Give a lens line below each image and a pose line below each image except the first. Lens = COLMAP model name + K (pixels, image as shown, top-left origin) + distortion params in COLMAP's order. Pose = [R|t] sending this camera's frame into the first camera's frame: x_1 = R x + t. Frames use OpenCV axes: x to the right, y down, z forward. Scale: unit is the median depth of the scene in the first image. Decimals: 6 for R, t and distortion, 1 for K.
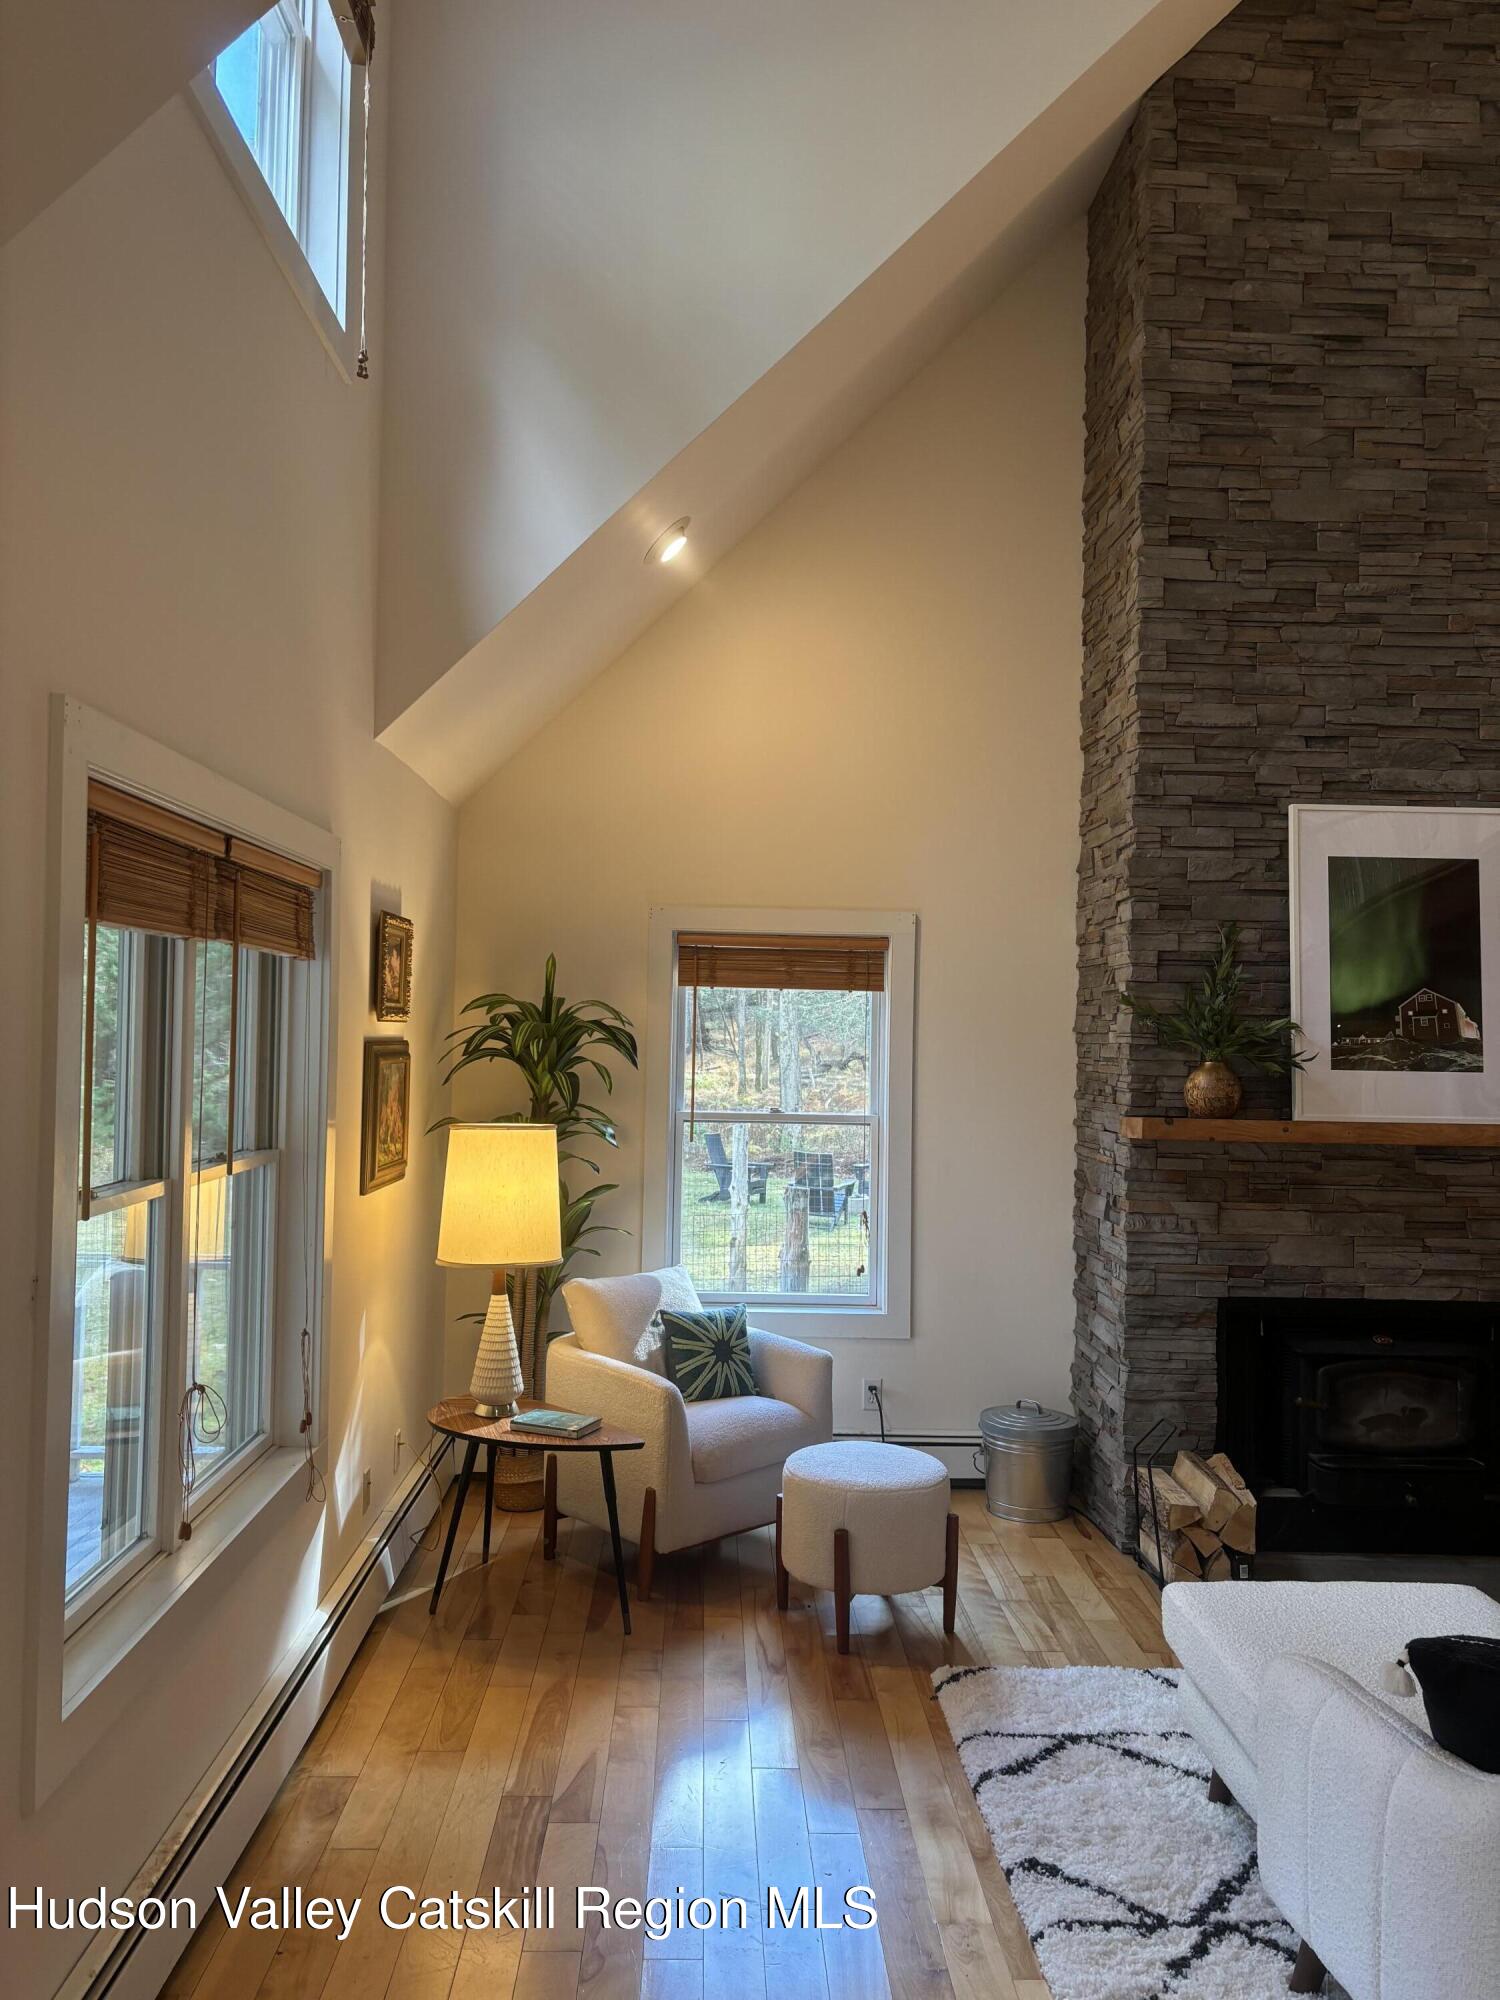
lens RADIAL K [[1523.3, 0, 750.0], [0, 1523.3, 1000.0], [0, 0, 1]] dist [0.033184, 0.005514]
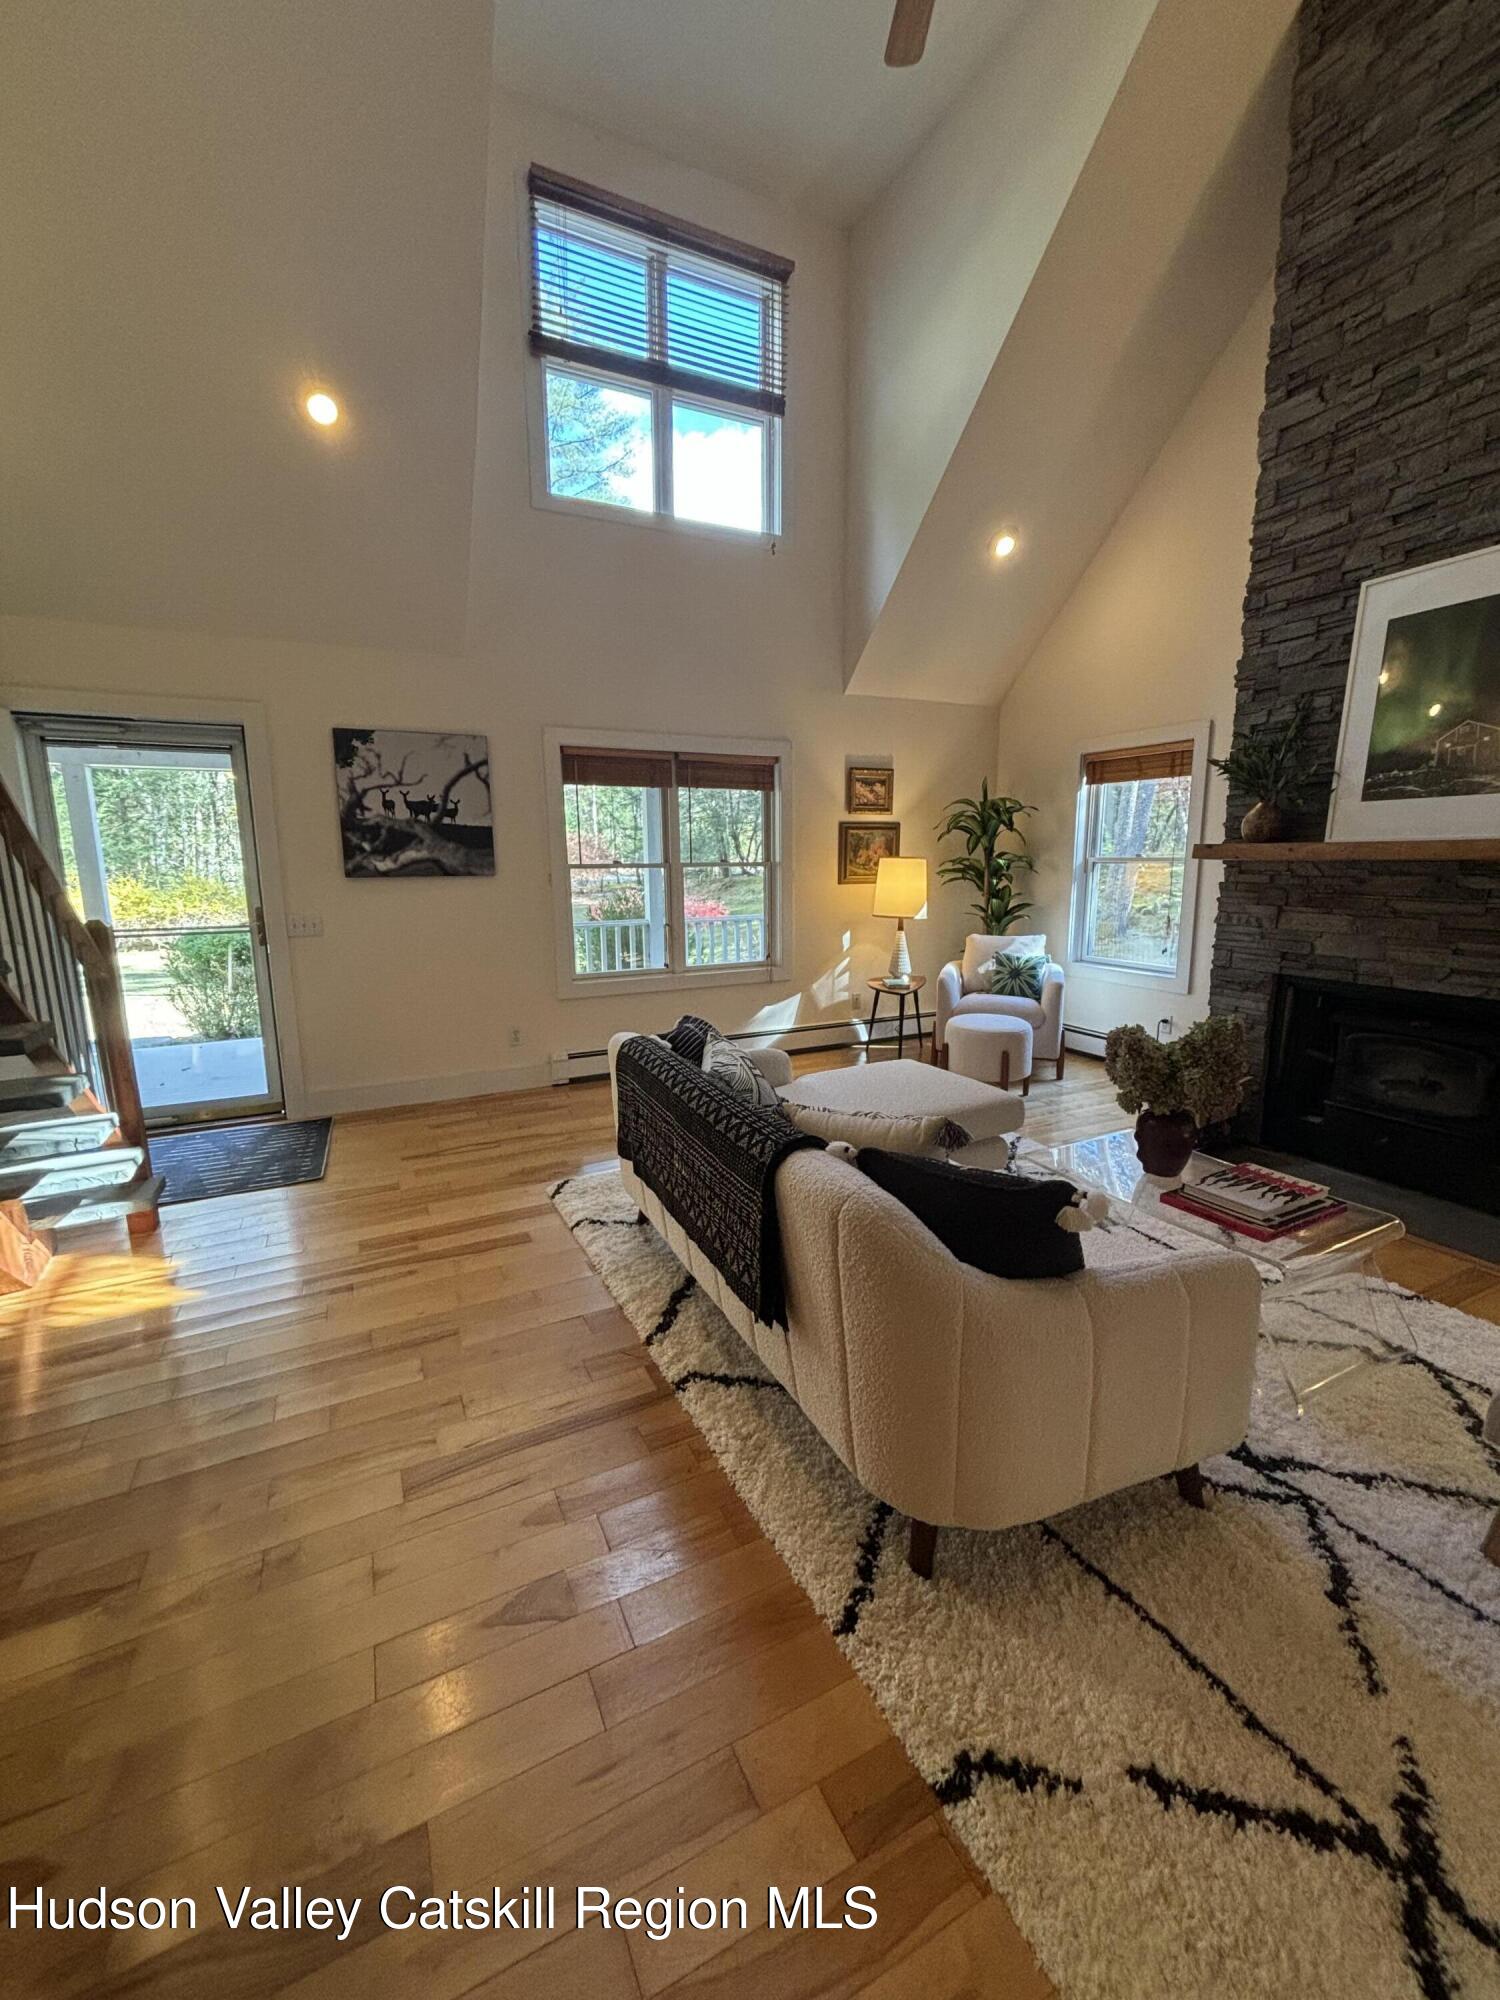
lens RADIAL K [[795.6, 0, 750.0], [0, 795.6, 1000.0], [0, 0, 1]] dist [-0.003524, -0.000111]
pose [[0.411761, 0.136613, -0.900994, 0.769865], [0.041558, 0.984856, 0.168321, 0.074385], [0.910344, -0.106751, 0.399848, 0.262044]]
